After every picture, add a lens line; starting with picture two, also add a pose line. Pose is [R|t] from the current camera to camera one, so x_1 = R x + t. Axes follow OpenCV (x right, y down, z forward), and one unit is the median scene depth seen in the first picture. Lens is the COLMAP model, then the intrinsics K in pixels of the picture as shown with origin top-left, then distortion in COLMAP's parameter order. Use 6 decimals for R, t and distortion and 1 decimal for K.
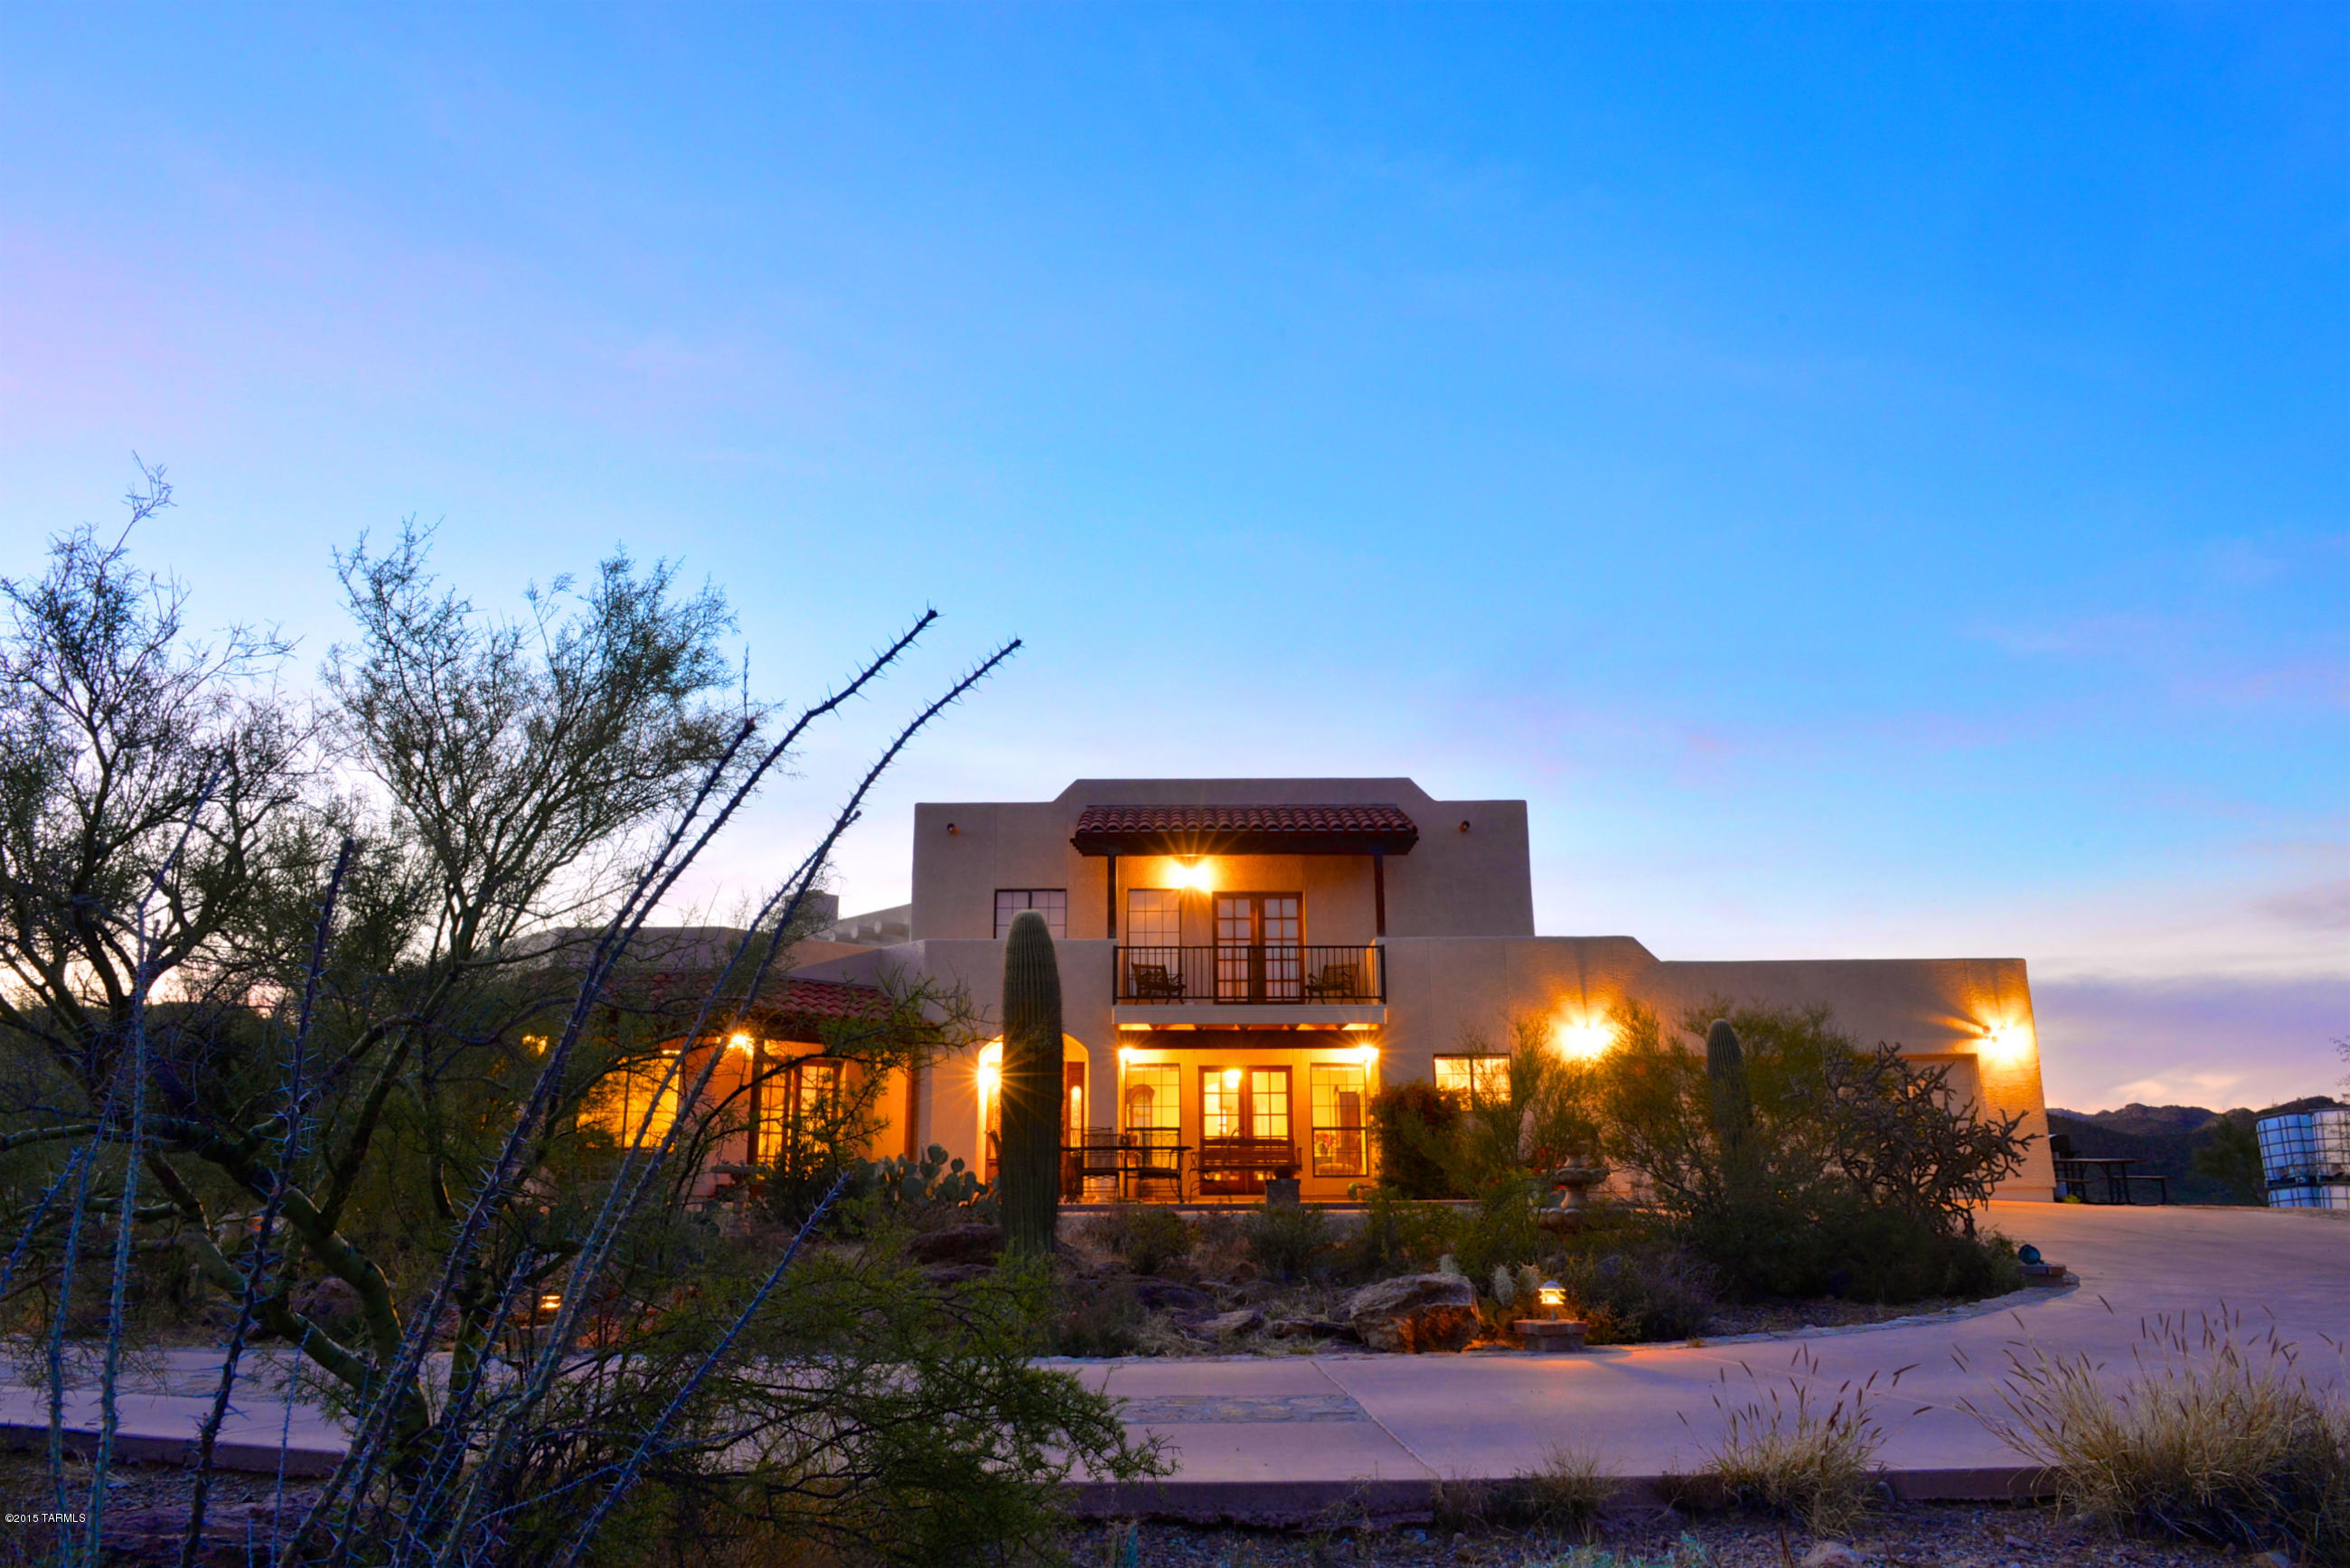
lens RADIAL K [[1623.2, 0, 1182.5], [0, 1623.2, 783.6], [0, 0, 1]] dist [-0.010491, -0.005881]
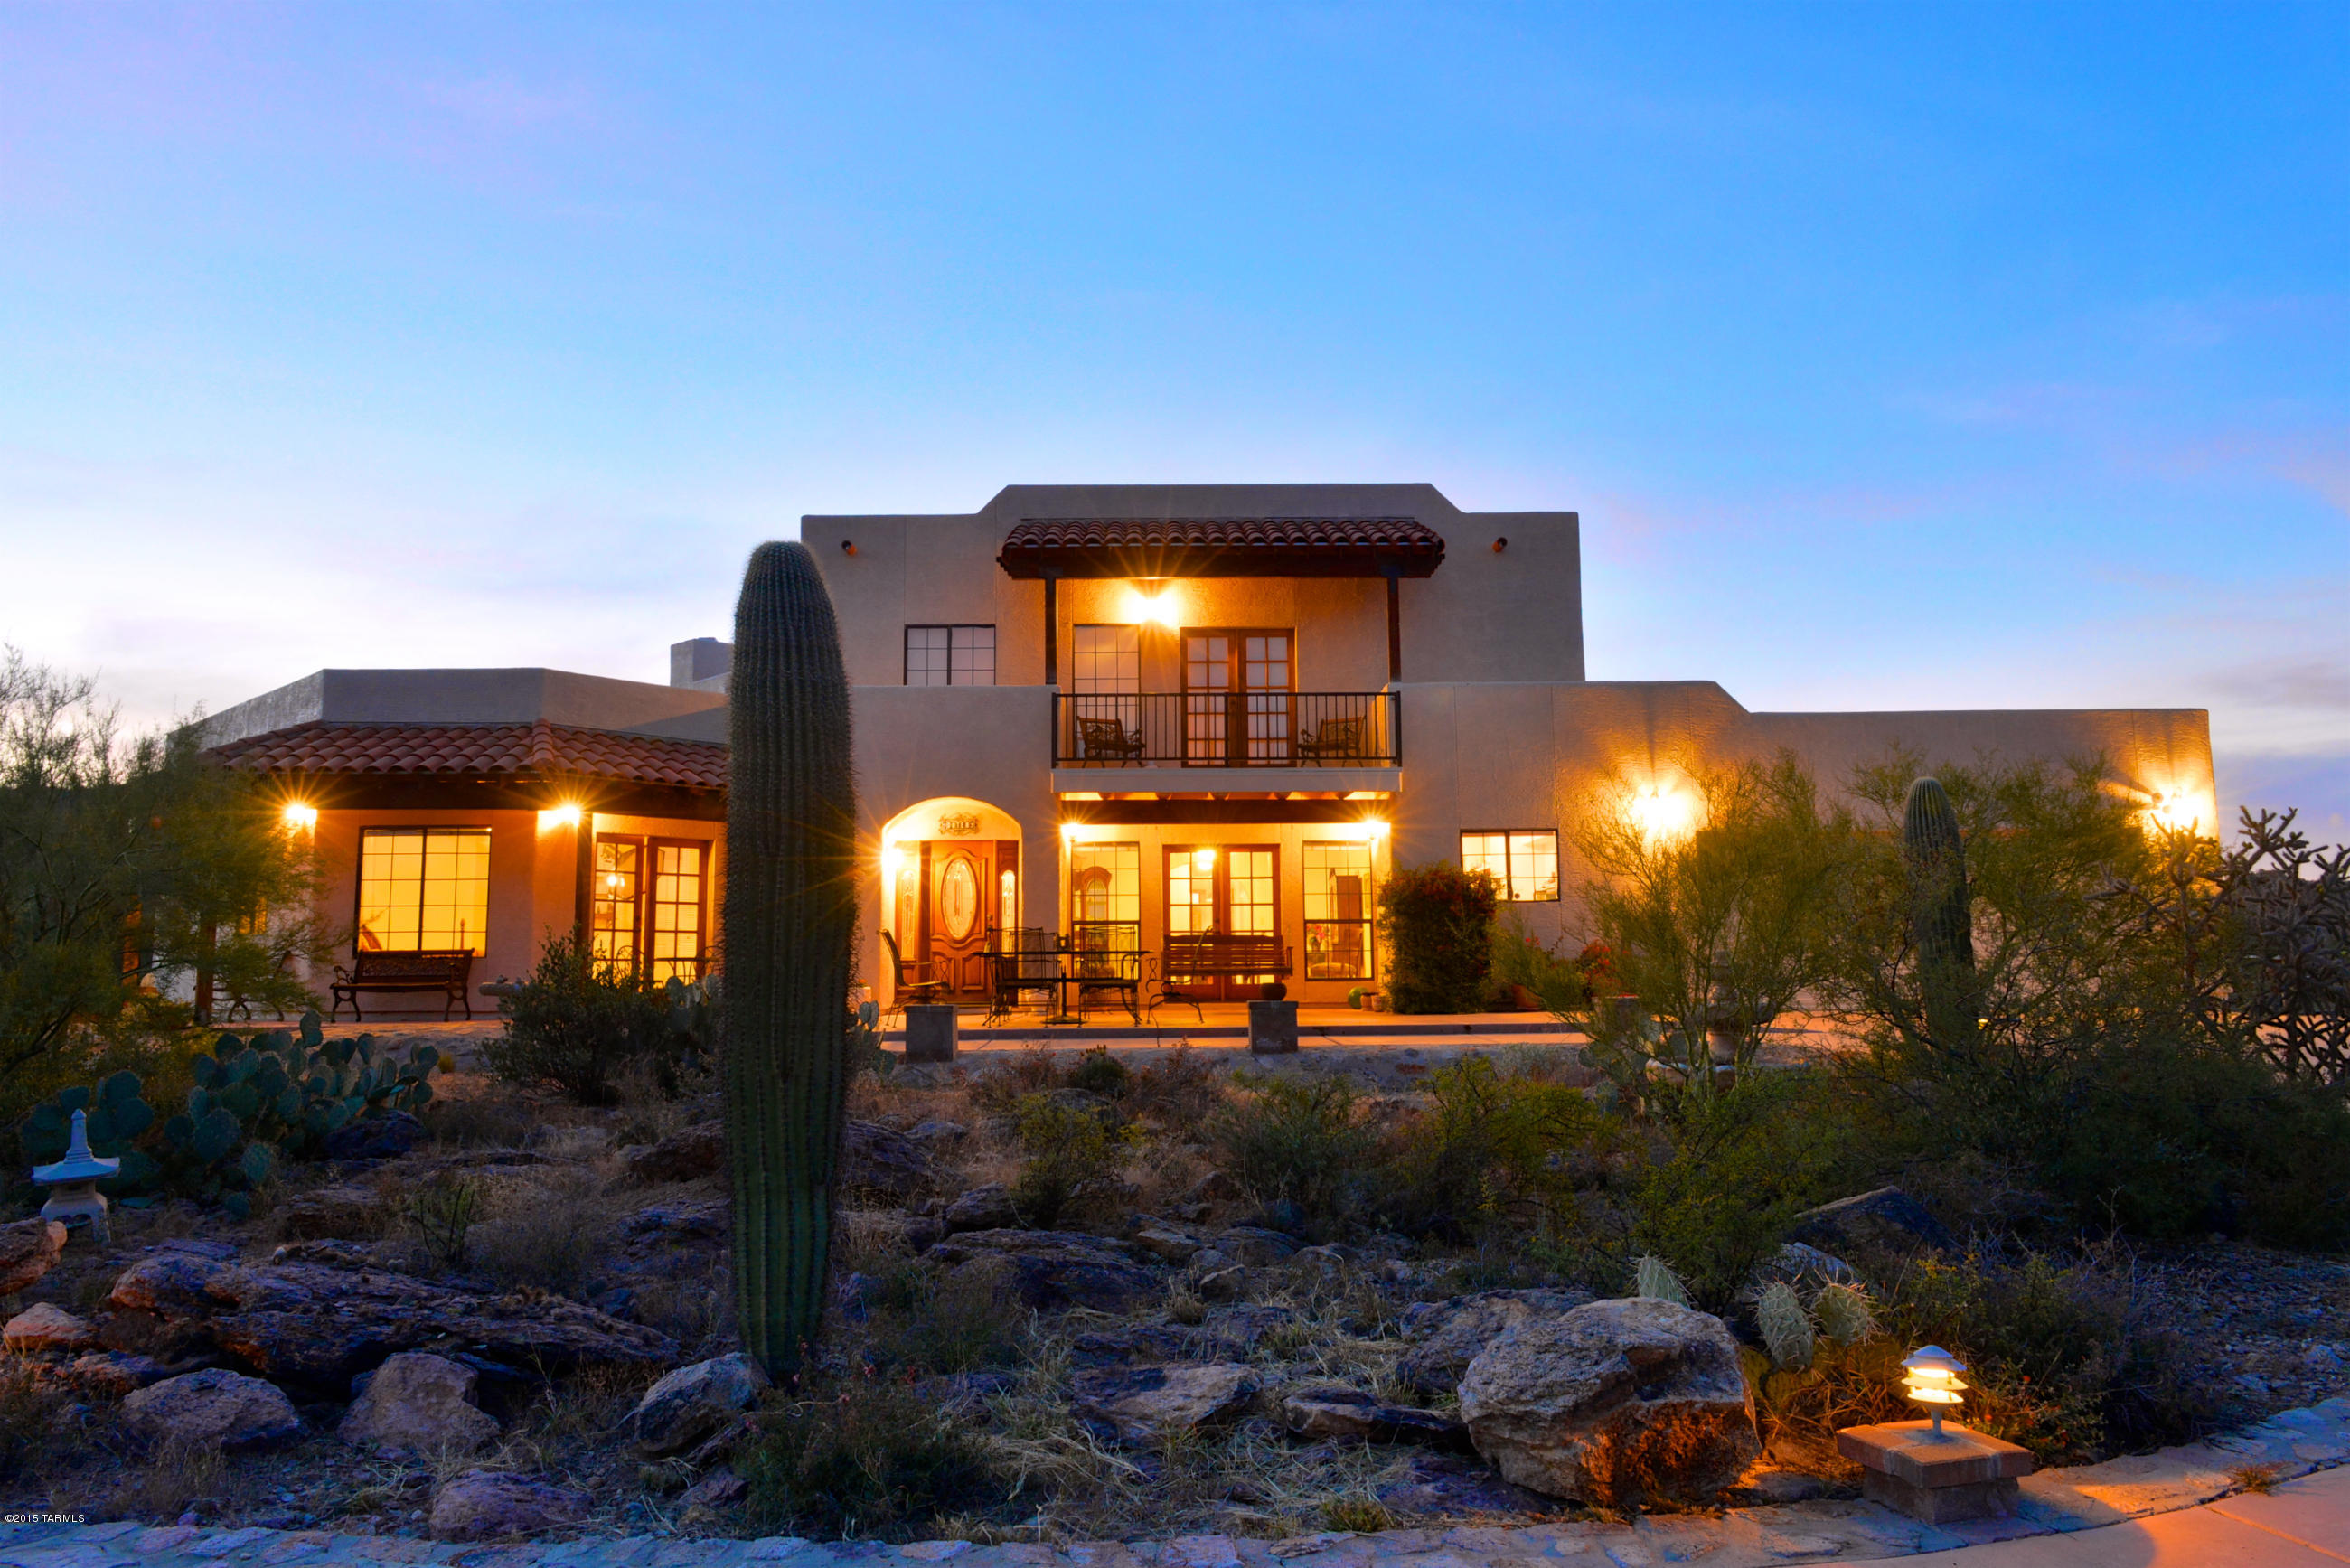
lens RADIAL K [[1623.2, 0, 1182.5], [0, 1623.2, 783.6], [0, 0, 1]] dist [-0.010491, -0.005881]
pose [[0.999888, -0.002325, 0.014807, 0.007977], [0.000294, 0.990749, 0.135709, 0.036366], [-0.014986, -0.135690, 0.990638, 0.216551]]
